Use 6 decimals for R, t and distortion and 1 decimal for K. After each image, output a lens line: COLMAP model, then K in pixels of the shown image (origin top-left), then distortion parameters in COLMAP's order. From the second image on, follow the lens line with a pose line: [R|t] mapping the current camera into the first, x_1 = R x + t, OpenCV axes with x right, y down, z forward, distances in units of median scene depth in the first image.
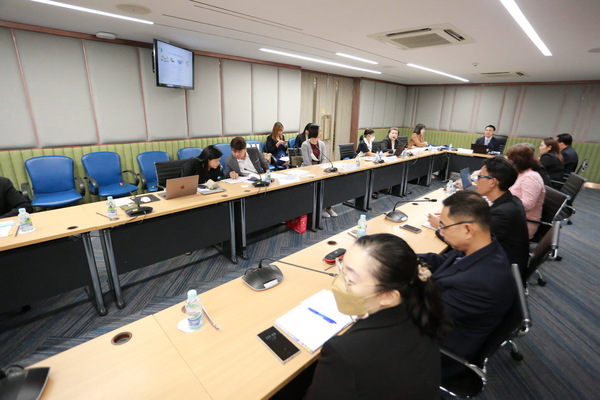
lens RADIAL K [[284.3, 0, 300.0], [0, 284.3, 200.0], [0, 0, 1]] dist [-0.037281, 0.000505]
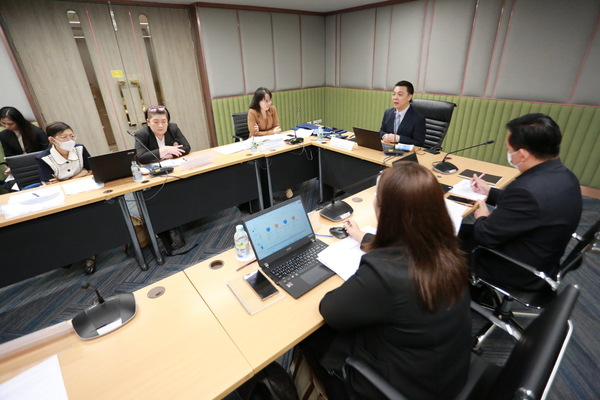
lens RADIAL K [[280.6, 0, 299.5], [0, 280.6, 192.2], [0, 0, 1]] dist [-0.039901, -0.000017]
pose [[0.990660, -0.009073, -0.136054, 0.346649], [0.027165, 0.990915, 0.131721, -0.094084], [0.133623, -0.134186, 0.981906, 0.311294]]
